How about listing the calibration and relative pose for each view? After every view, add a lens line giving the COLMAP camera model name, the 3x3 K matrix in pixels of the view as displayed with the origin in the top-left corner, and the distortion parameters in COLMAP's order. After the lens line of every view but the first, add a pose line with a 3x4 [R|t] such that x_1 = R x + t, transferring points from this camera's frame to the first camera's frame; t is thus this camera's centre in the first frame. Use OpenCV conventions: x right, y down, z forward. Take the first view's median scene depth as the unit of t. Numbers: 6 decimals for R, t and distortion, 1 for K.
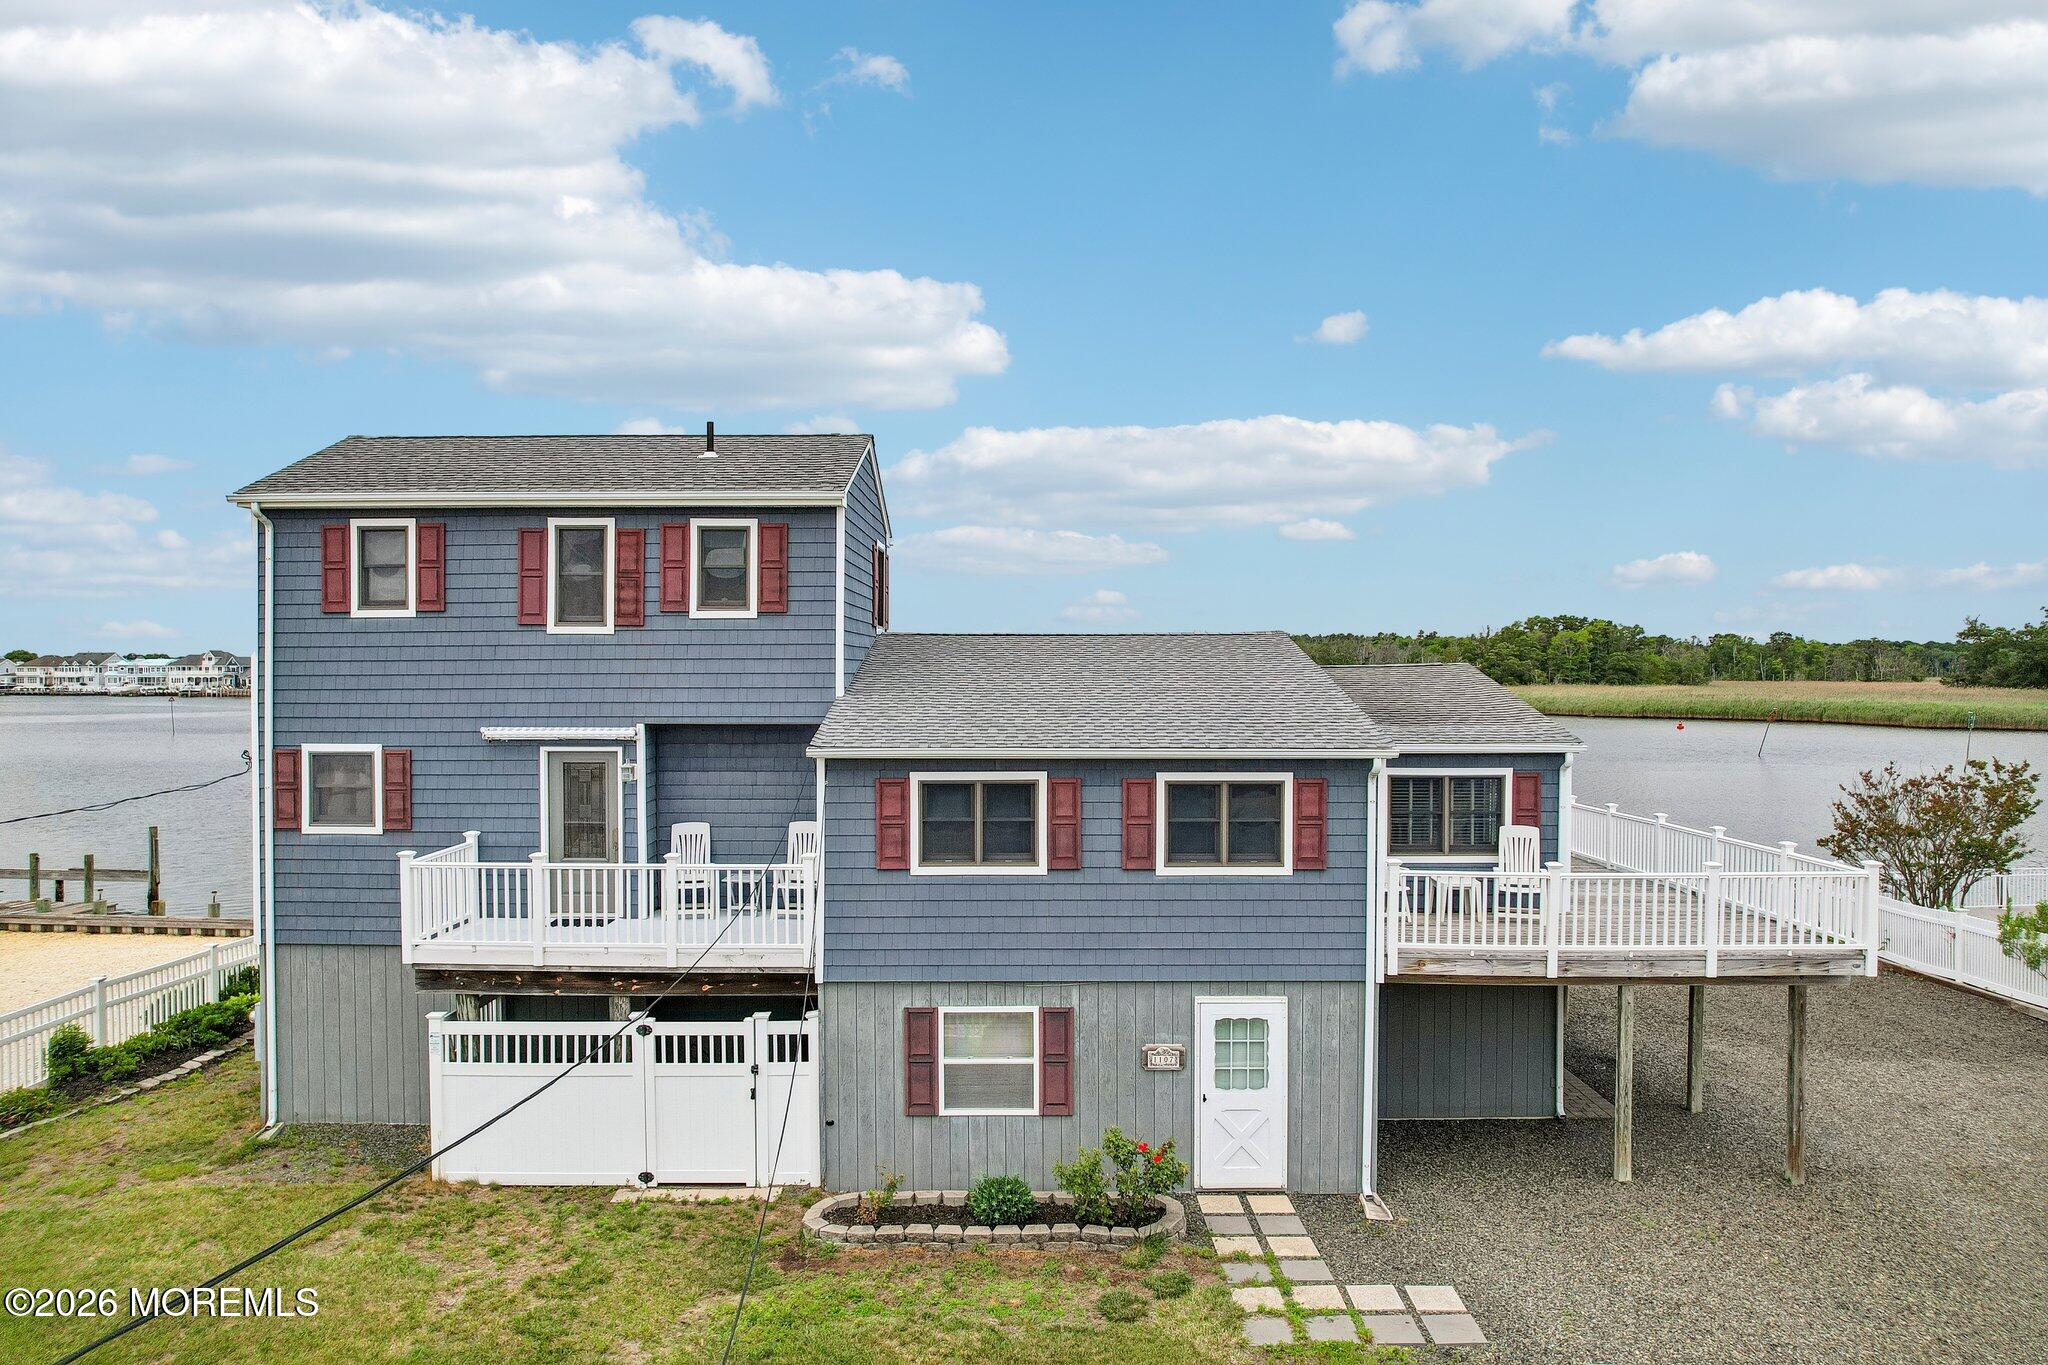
lens RADIAL K [[1303.1, 0, 1037.1], [0, 1303.1, 684.0], [0, 0, 1]] dist [-0.047698, 0.034944]
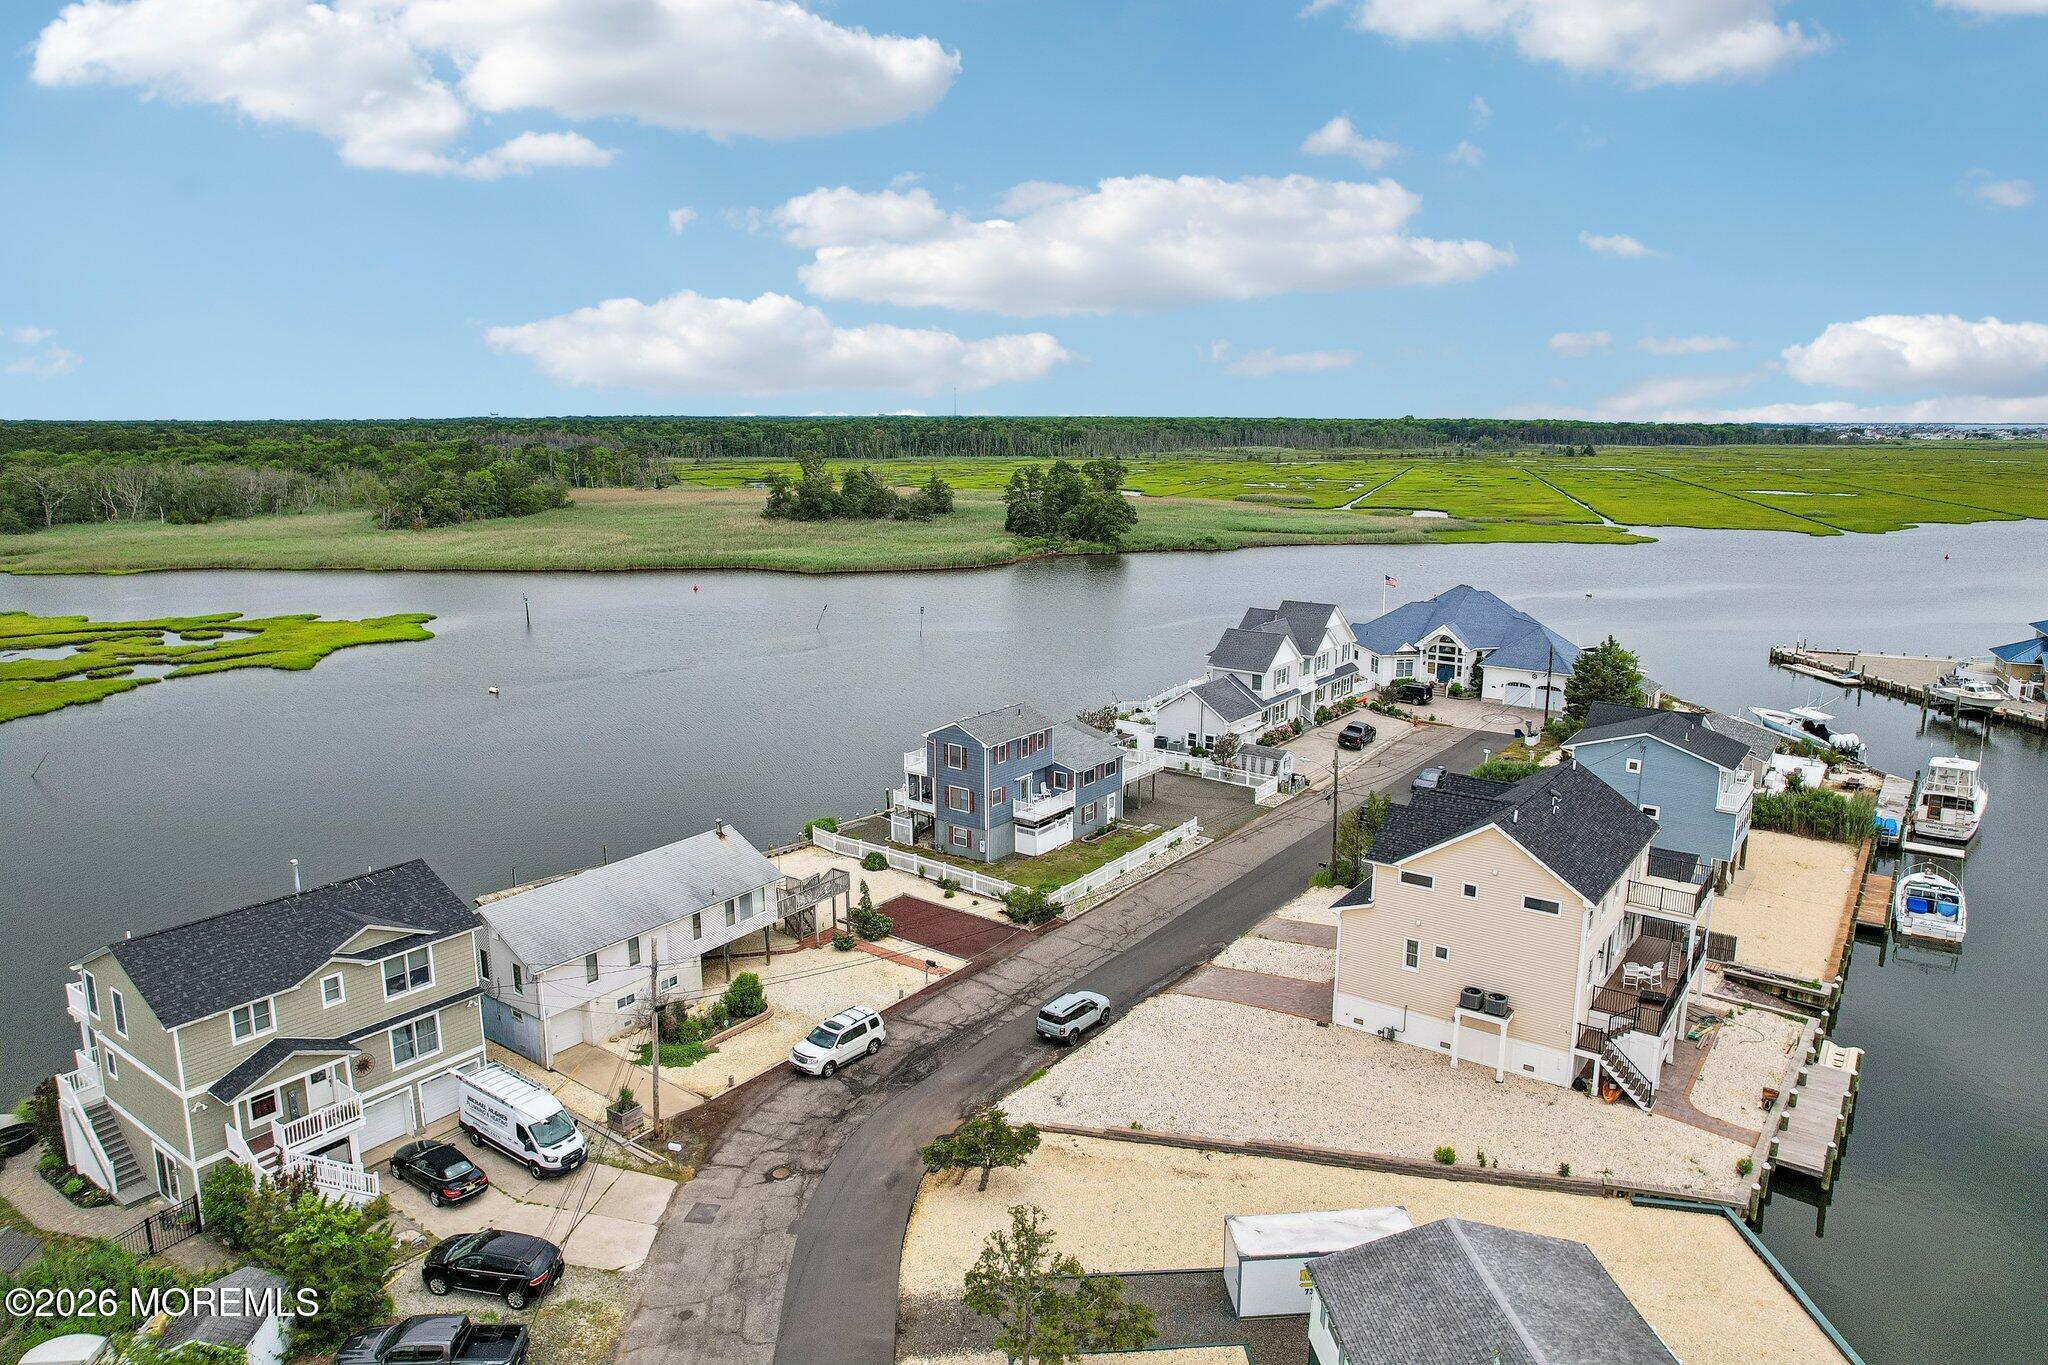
lens RADIAL K [[1303.1, 0, 1037.1], [0, 1303.1, 684.0], [0, 0, 1]] dist [-0.047698, 0.034944]
pose [[0.590304, -0.163106, 0.790530, -5.070562], [0.010716, 0.980869, 0.194376, -1.551131], [-0.807110, -0.106270, 0.580759, -2.392242]]
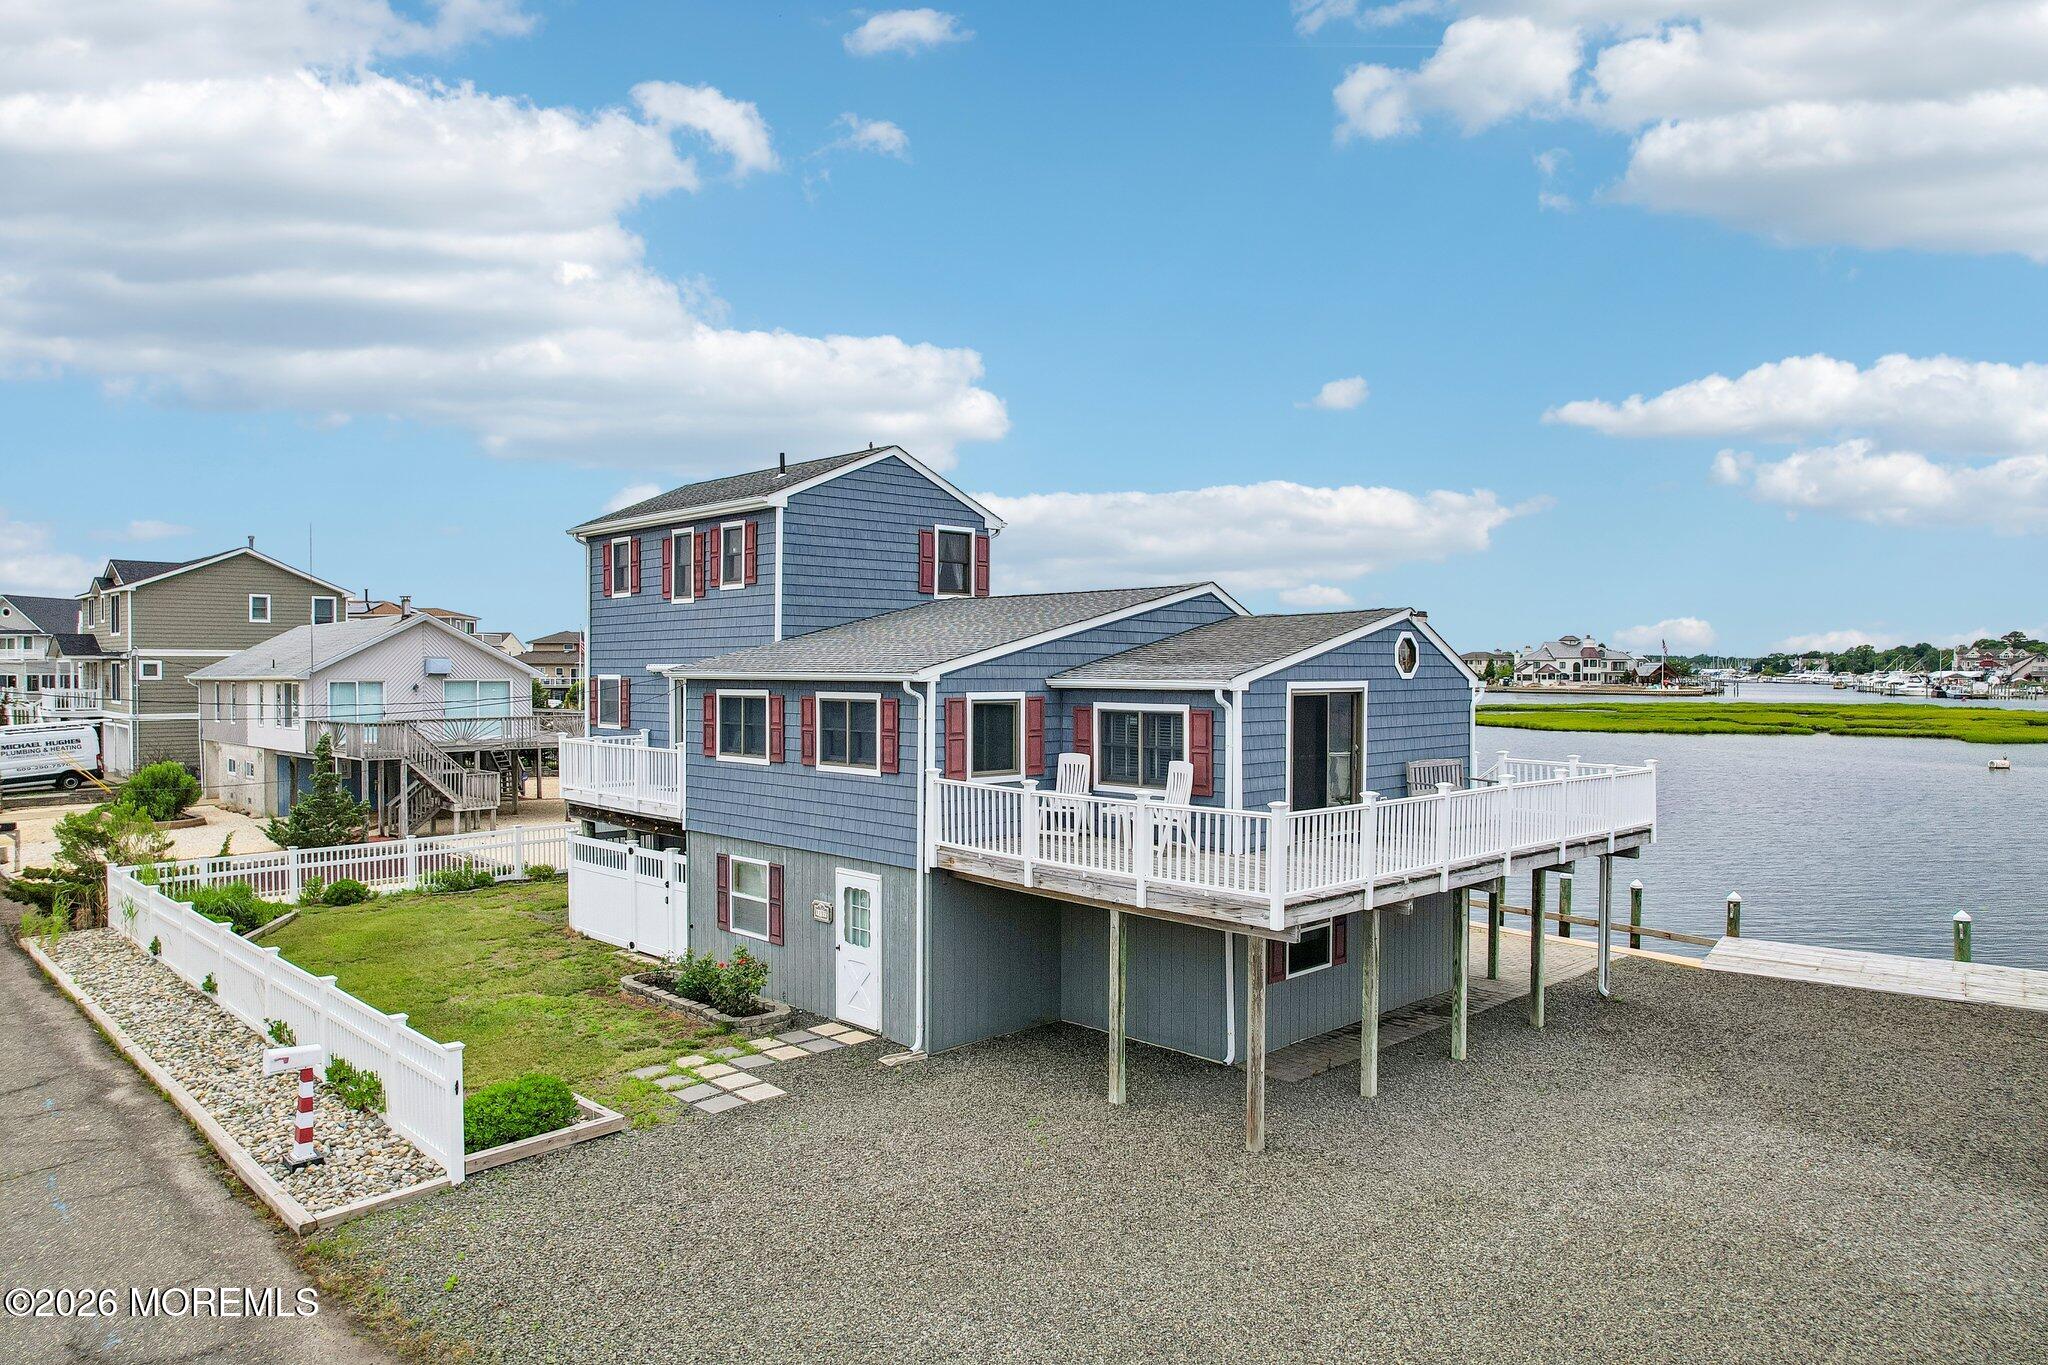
lens RADIAL K [[1303.1, 0, 1037.1], [0, 1303.1, 684.0], [0, 0, 1]] dist [-0.047698, 0.034944]
pose [[0.699242, 0.007962, -0.714840, 1.174555], [-0.007310, 0.999965, 0.003987, 0.053309], [0.714847, 0.002437, 0.699276, 0.244855]]
